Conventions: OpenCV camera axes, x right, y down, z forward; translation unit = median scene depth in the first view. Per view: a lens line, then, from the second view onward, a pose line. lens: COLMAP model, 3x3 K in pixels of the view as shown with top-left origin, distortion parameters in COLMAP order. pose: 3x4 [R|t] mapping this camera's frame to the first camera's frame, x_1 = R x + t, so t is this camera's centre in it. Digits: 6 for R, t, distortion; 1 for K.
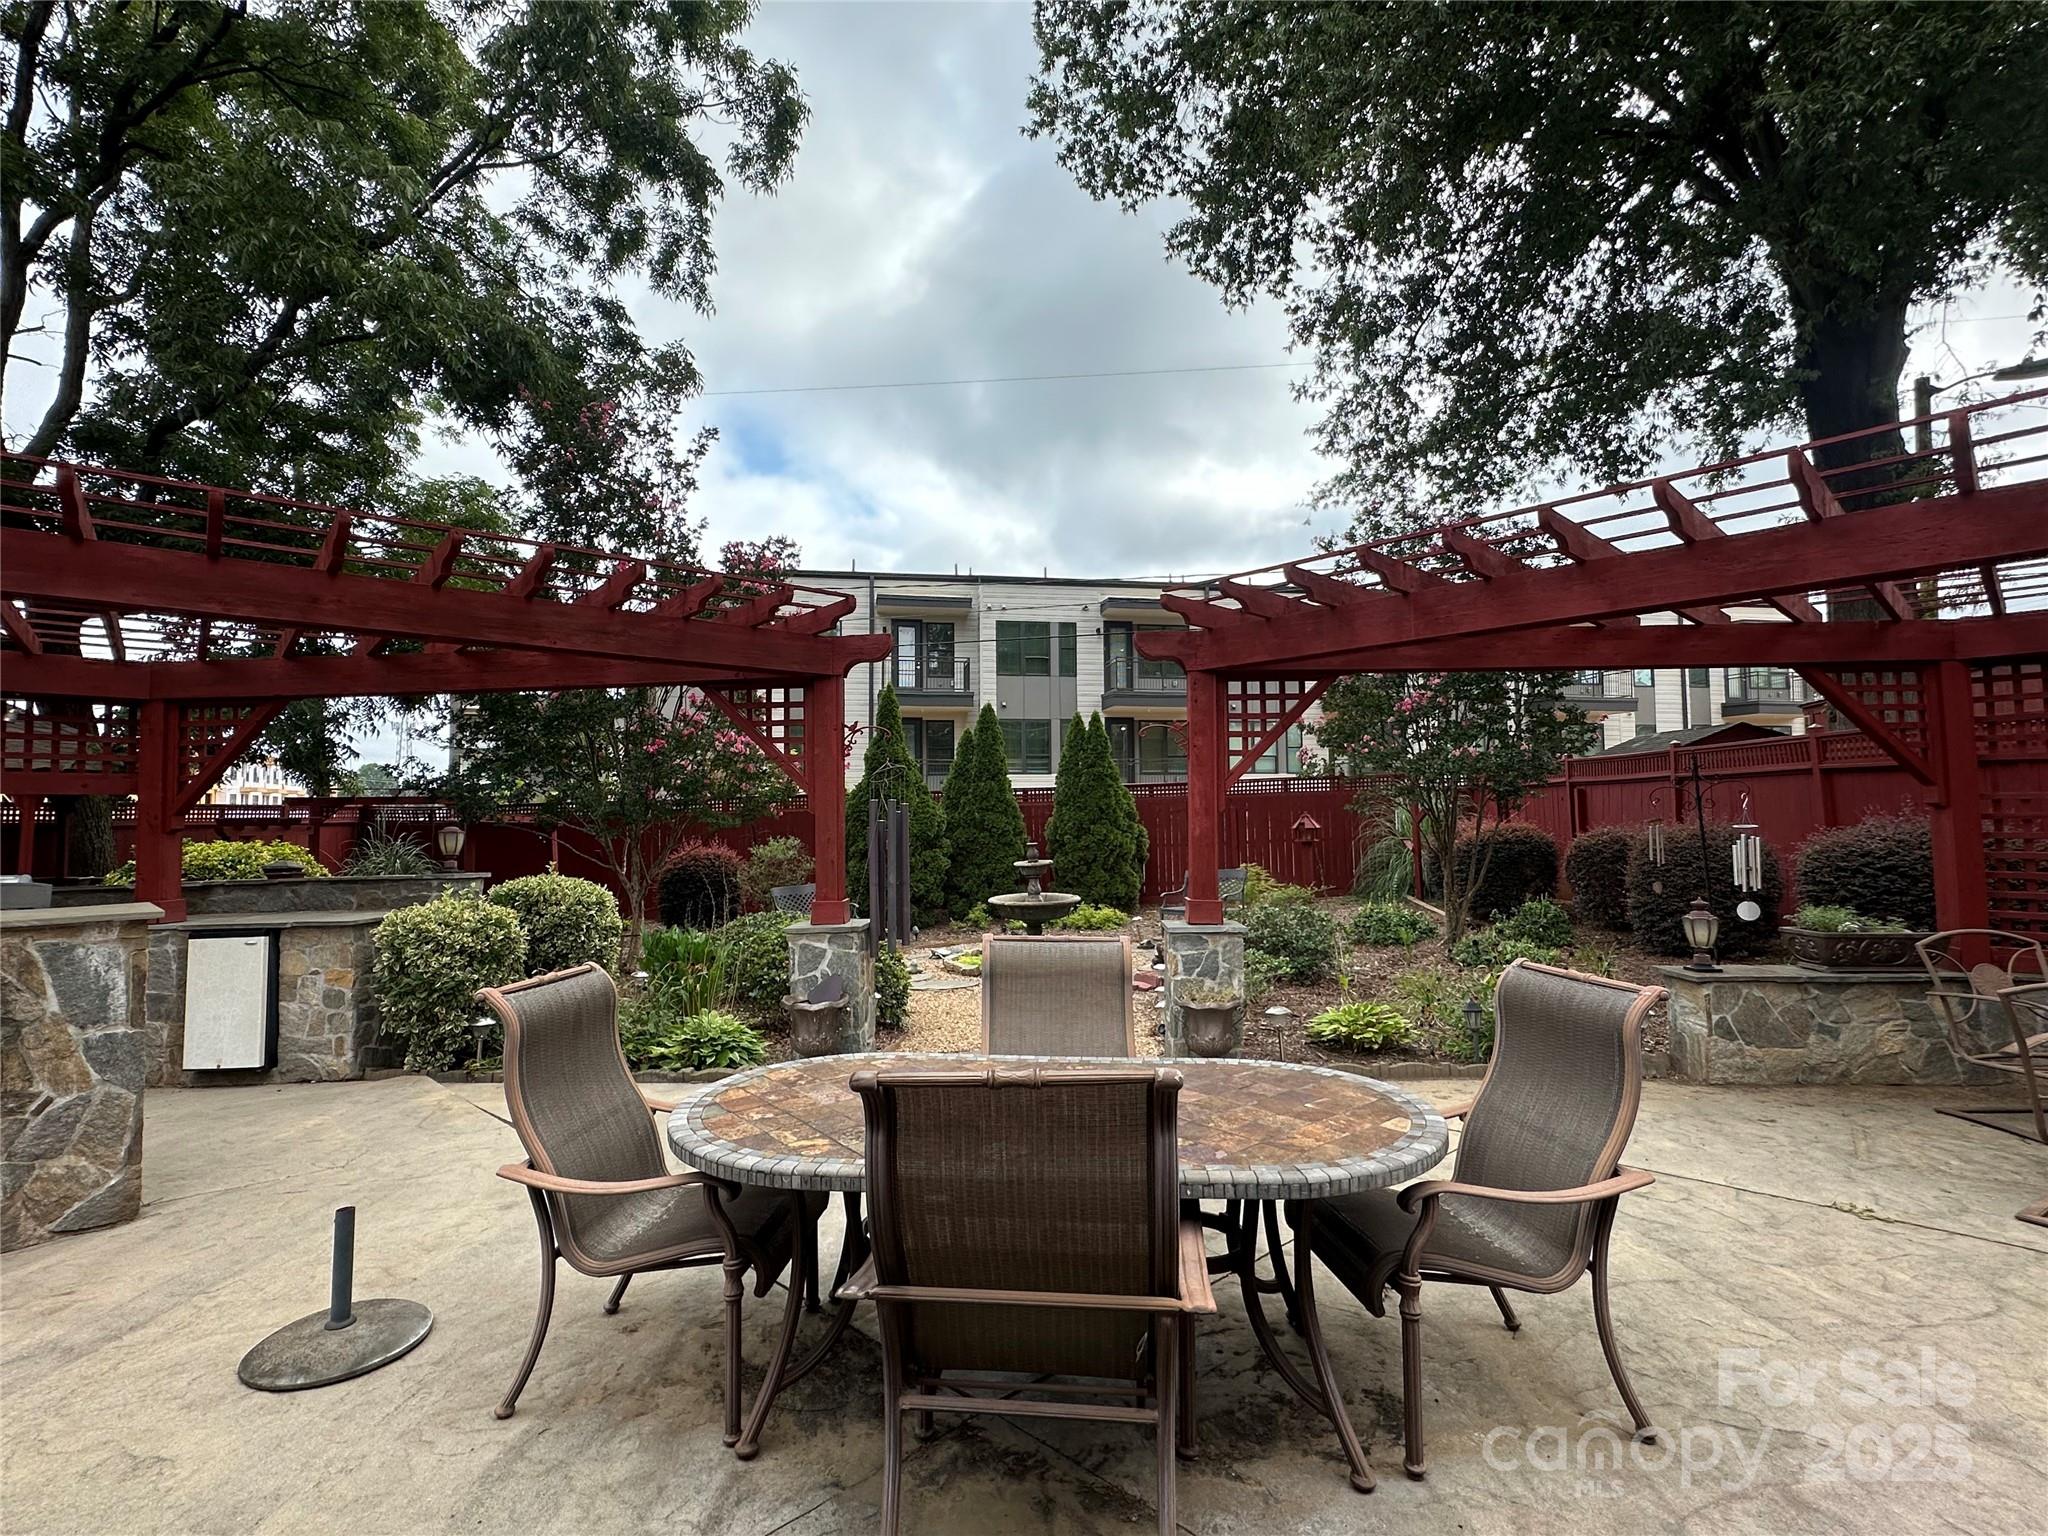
lens RADIAL K [[957.9, 0, 1024.0], [0, 957.9, 768.0], [0, 0, 1]] dist [0.000613, 0.000010]
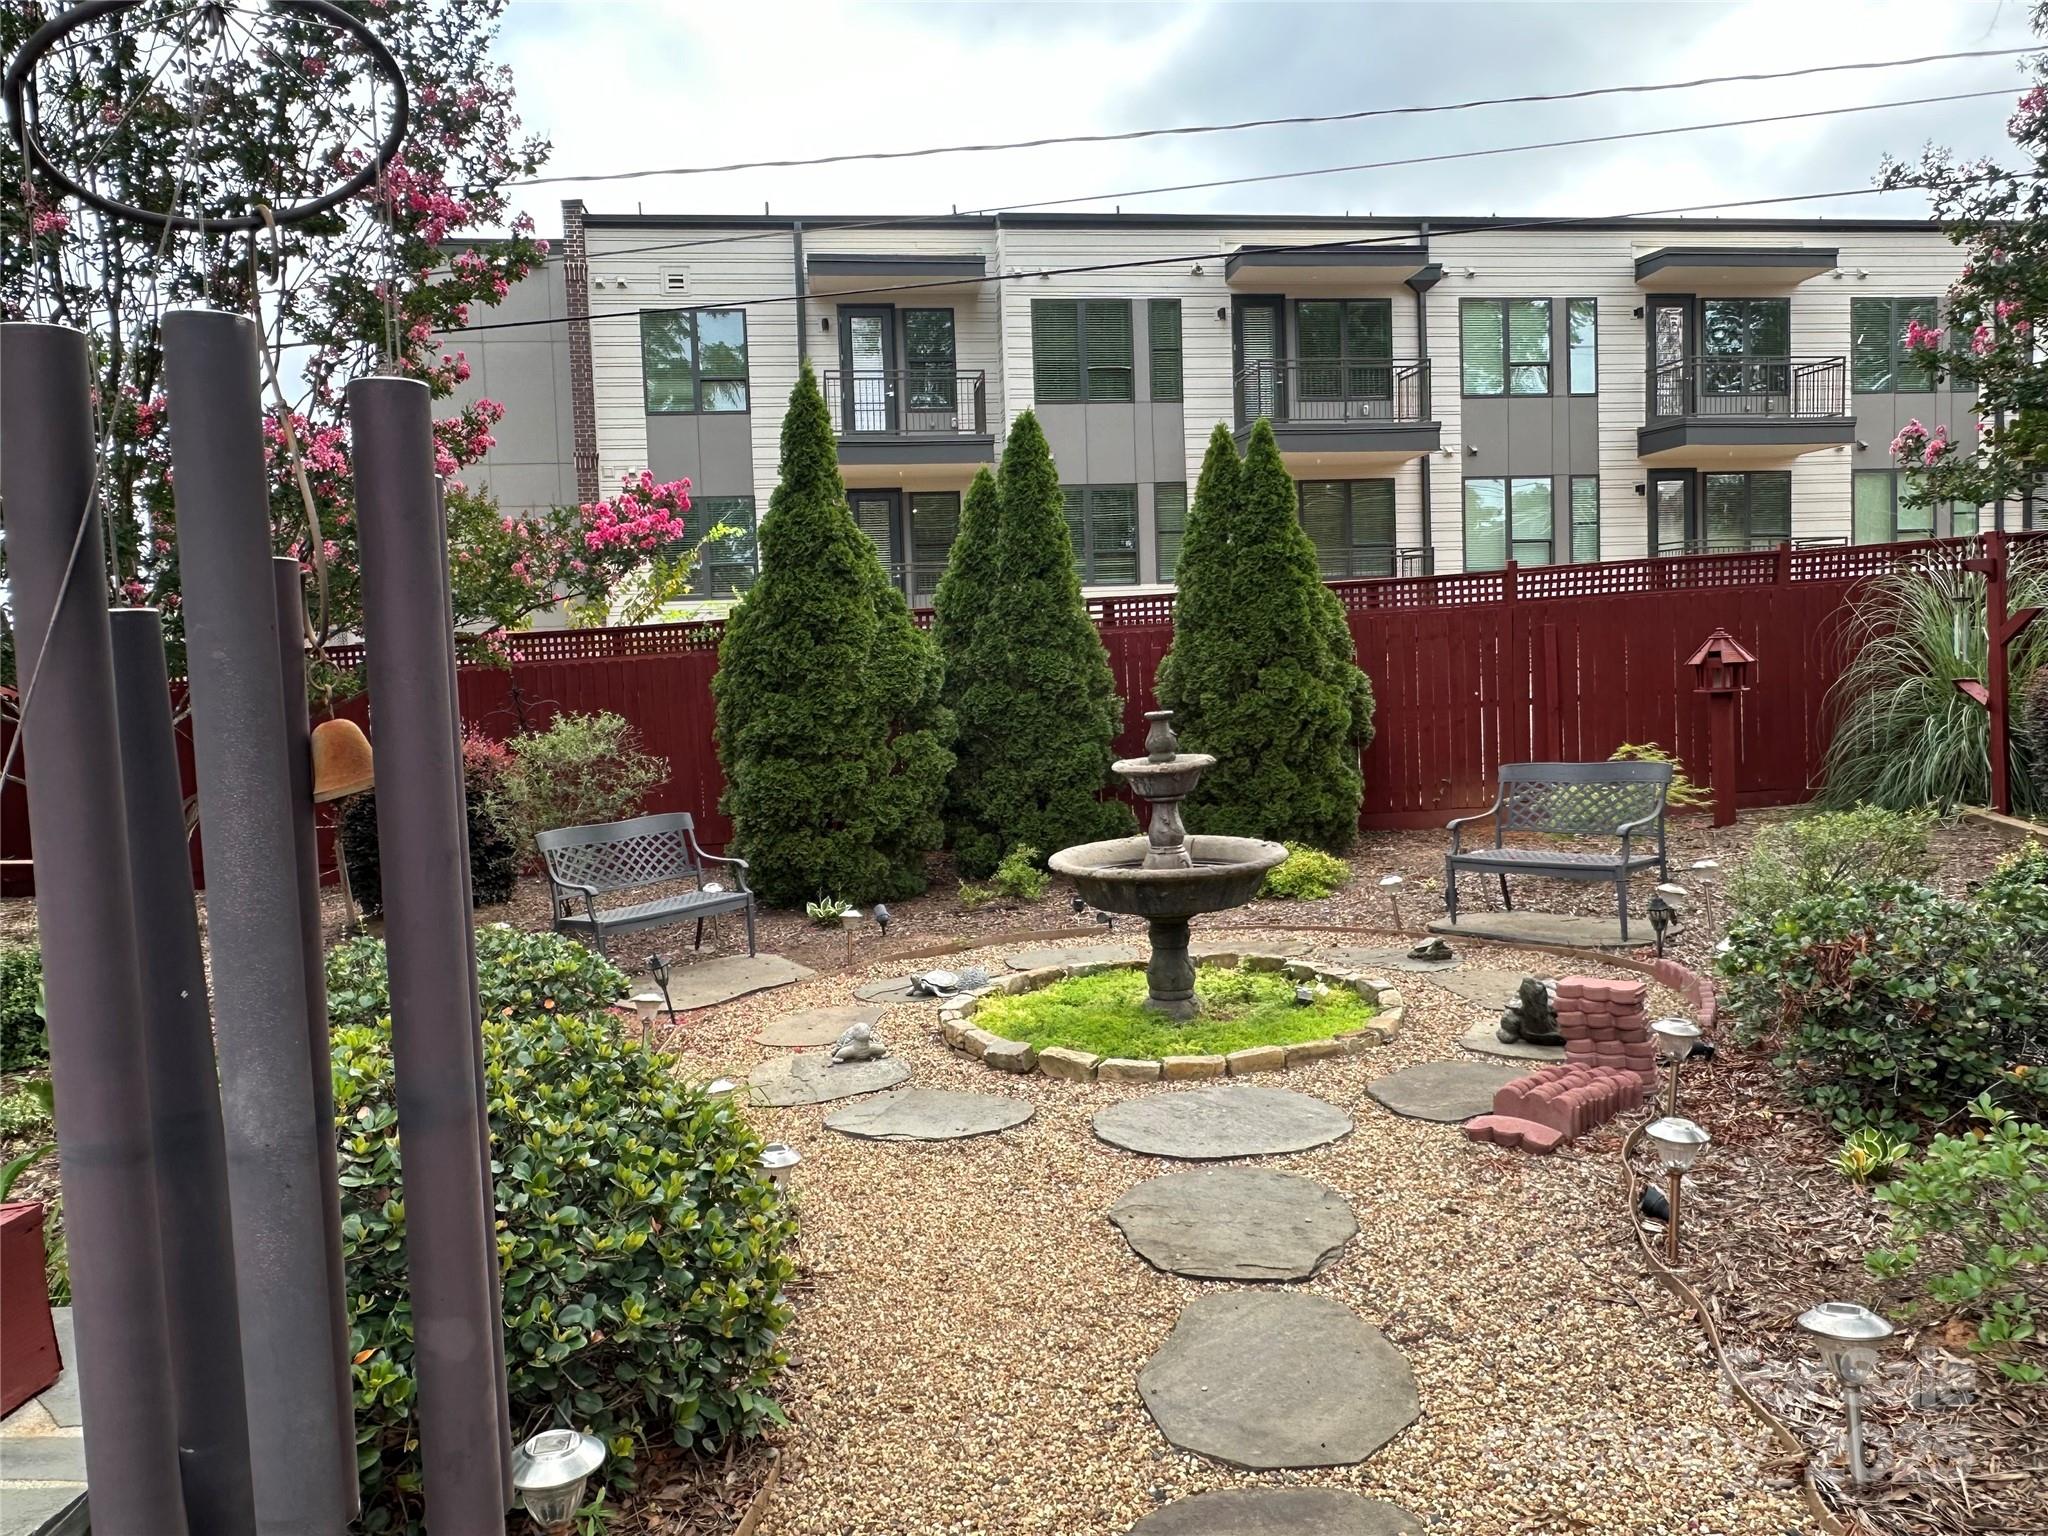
lens RADIAL K [[1430.1, 0, 1024.0], [0, 1430.1, 768.0], [0, 0, 1]] dist [0.003515, 0.000658]
pose [[0.998979, -0.025729, -0.037124, -0.010520], [0.029891, 0.992765, 0.116293, 0.013734], [0.033863, -0.117284, 0.992521, 0.180100]]
